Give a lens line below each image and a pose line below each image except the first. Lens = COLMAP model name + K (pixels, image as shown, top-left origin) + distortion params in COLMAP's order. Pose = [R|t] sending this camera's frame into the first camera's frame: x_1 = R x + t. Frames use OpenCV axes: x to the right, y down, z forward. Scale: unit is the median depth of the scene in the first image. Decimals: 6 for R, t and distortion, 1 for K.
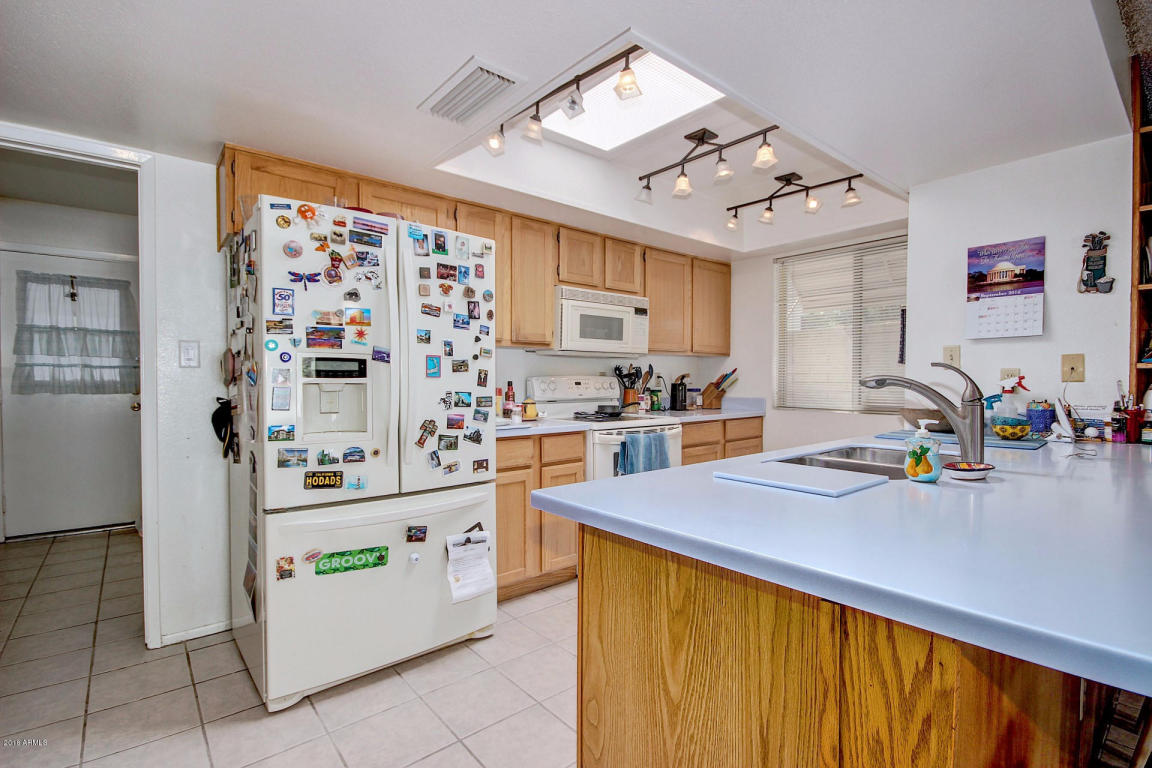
lens RADIAL K [[535.9, 0, 571.0], [0, 535.9, 389.9], [0, 0, 1]] dist [-0.000237, -0.003599]
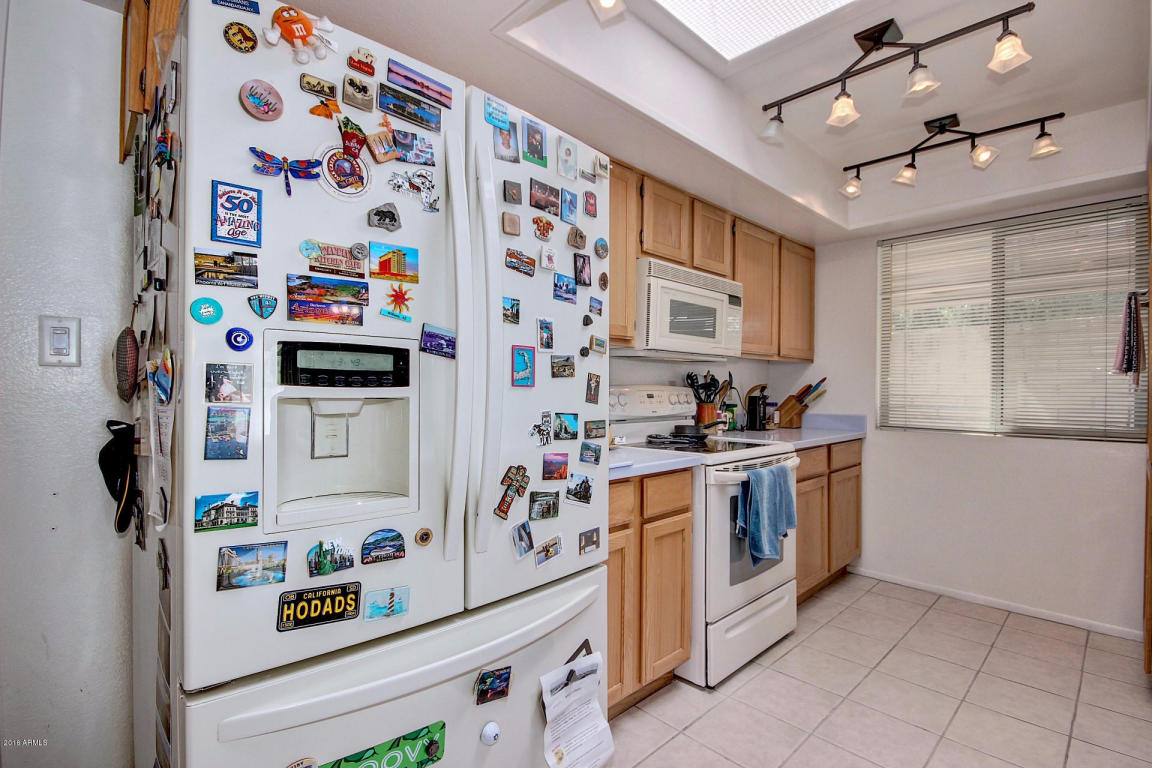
lens RADIAL K [[535.9, 0, 574.0], [0, 535.9, 389.6], [0, 0, 1]] dist [-0.000237, -0.003599]
pose [[0.997709, 0.006529, 0.067337, -0.229097], [-0.005280, 0.999811, -0.018705, -0.010081], [-0.067446, 0.018307, 0.997555, 0.432219]]
